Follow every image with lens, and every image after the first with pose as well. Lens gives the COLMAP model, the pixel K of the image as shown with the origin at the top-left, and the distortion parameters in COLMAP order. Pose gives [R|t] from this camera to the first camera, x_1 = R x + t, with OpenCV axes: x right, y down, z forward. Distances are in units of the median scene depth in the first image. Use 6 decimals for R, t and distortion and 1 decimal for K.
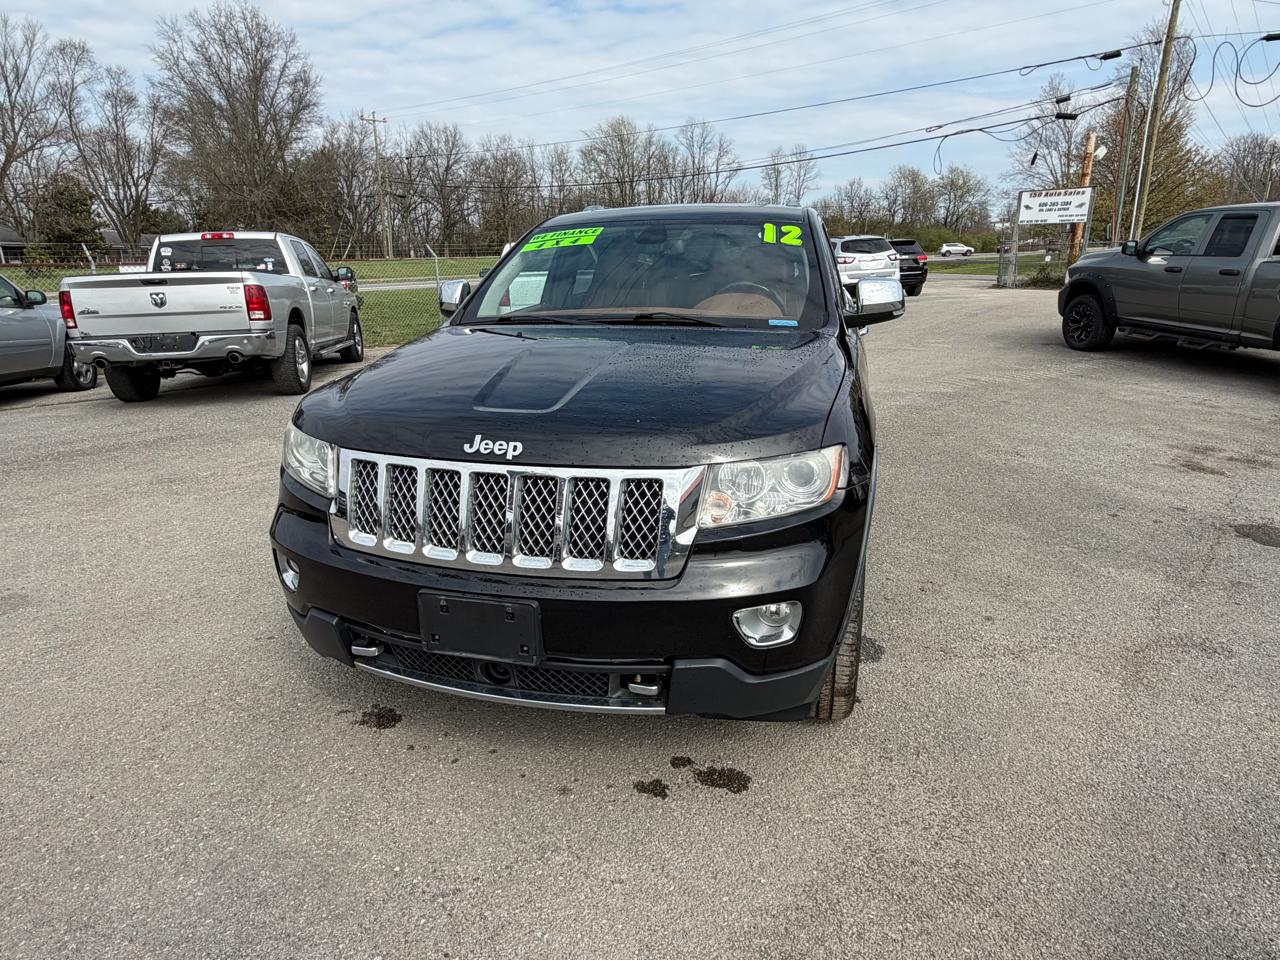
lens RADIAL K [[766.3, 0, 634.2], [0, 766.3, 483.8], [0, 0, 1]] dist [0.005230, -0.003134]
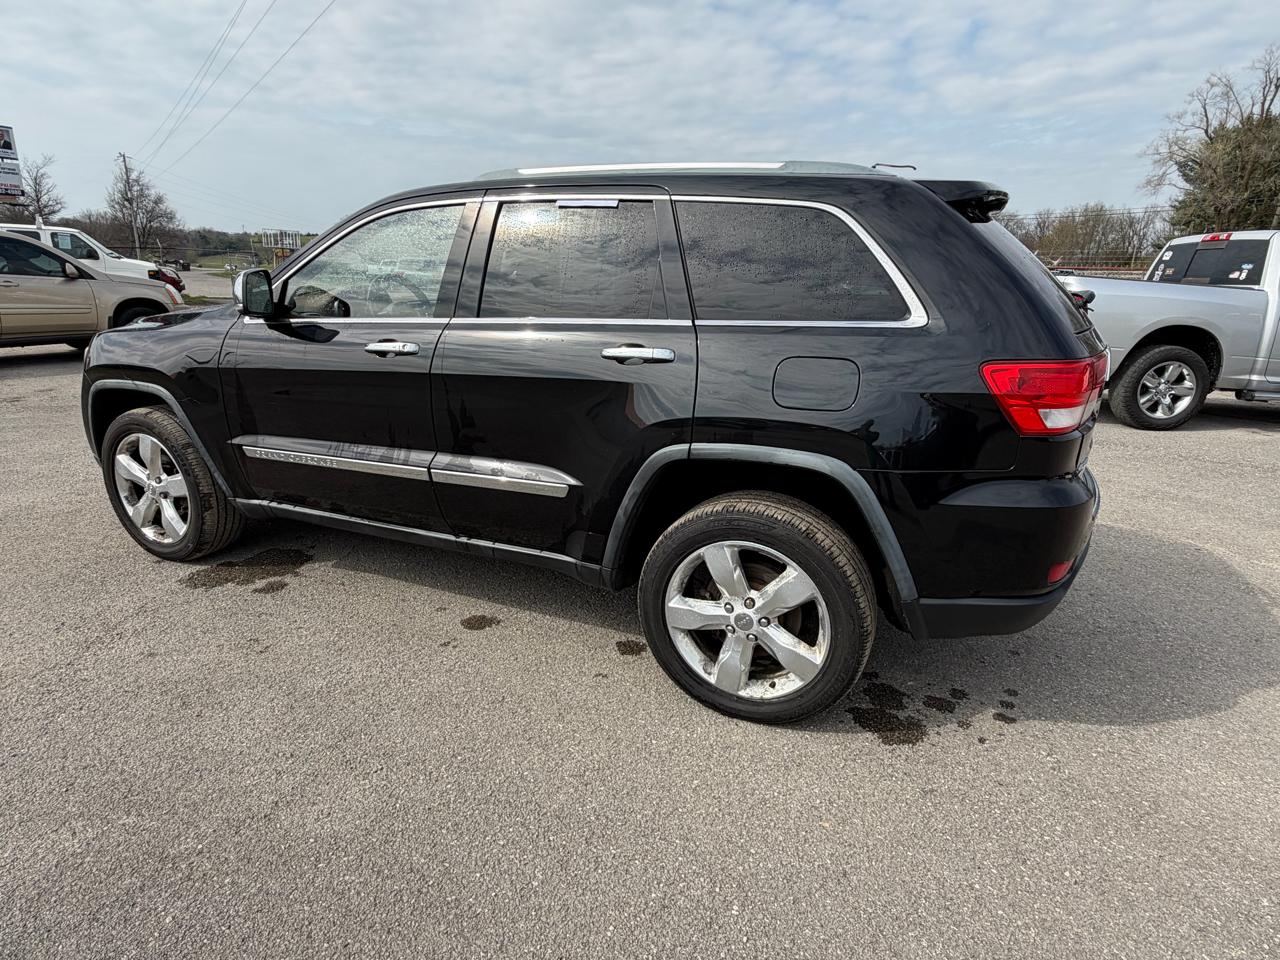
lens RADIAL K [[727.5, 0, 635.2], [0, 727.5, 480.3], [0, 0, 1]] dist [0.003996, -0.001423]
pose [[-0.173910, 0.290478, -0.940945, 0.069425], [-0.293668, 0.896732, 0.331106, -0.028312], [0.939955, 0.333908, -0.070647, 0.095816]]
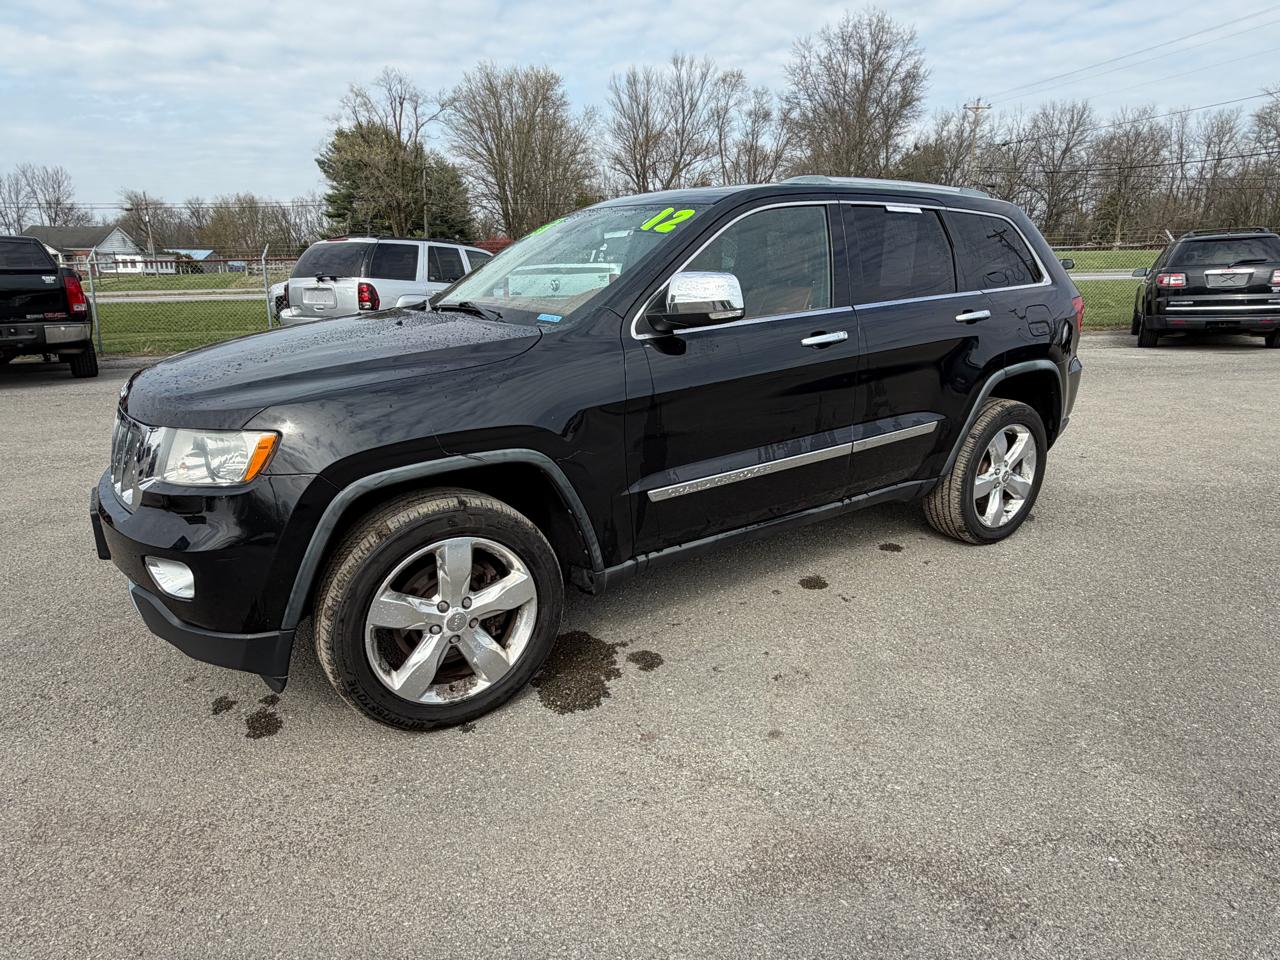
lens RADIAL K [[766.3, 0, 640.8], [0, 766.3, 485.1], [0, 0, 1]] dist [0.005230, -0.003134]
pose [[0.748165, 0.194180, -0.634463, 0.049857], [-0.188299, 0.979041, 0.077596, -0.005878], [0.636233, 0.061415, 0.769048, 0.020898]]
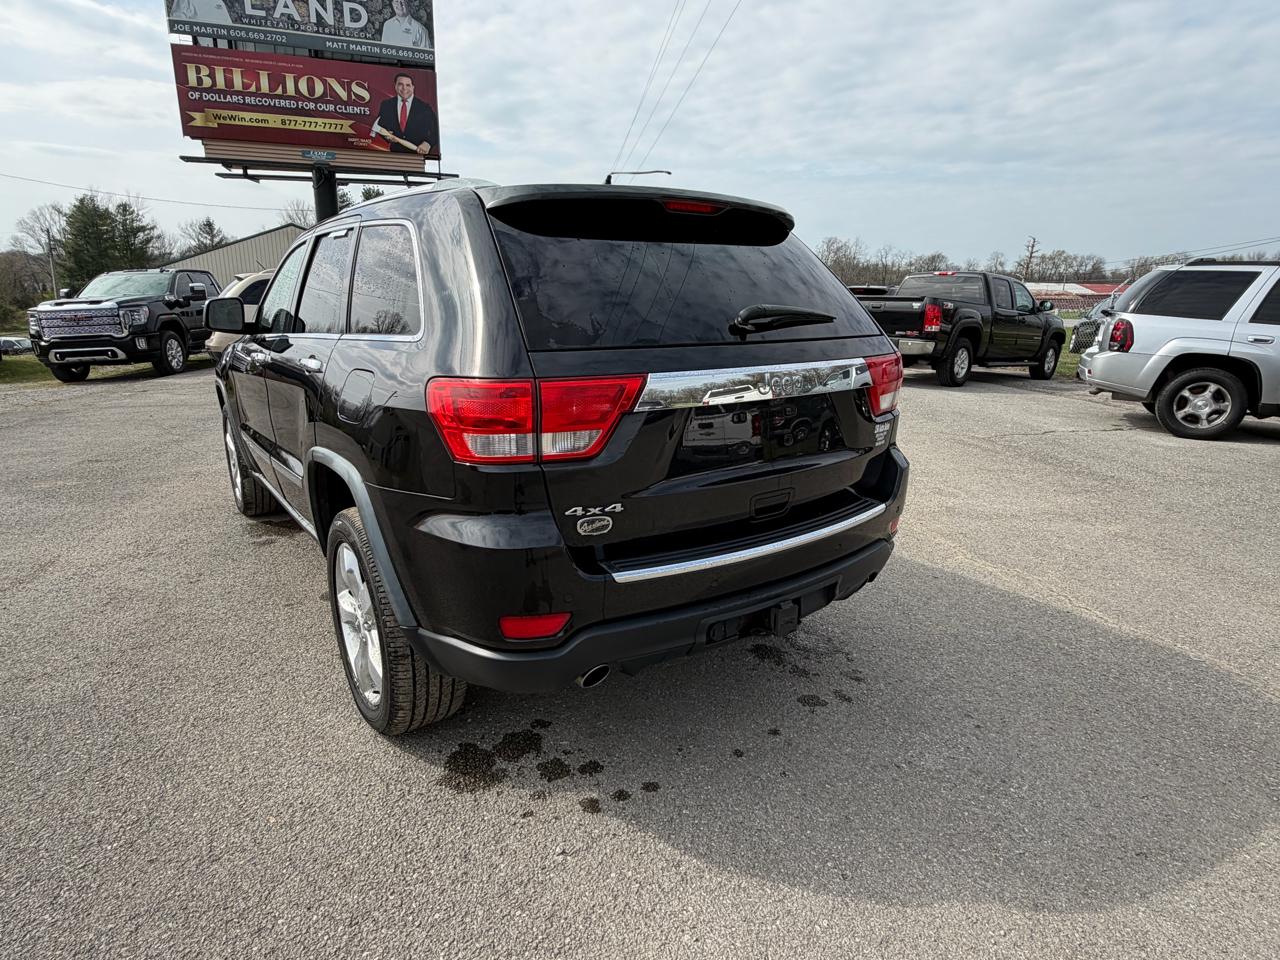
lens RADIAL K [[727.5, 0, 636.5], [0, 727.5, 484.5], [0, 0, 1]] dist [0.003996, -0.001423]
pose [[-0.649495, 0.202474, -0.732913, 0.049343], [-0.208977, 0.879242, 0.428091, -0.039082], [0.731085, 0.431205, -0.528751, 0.135695]]
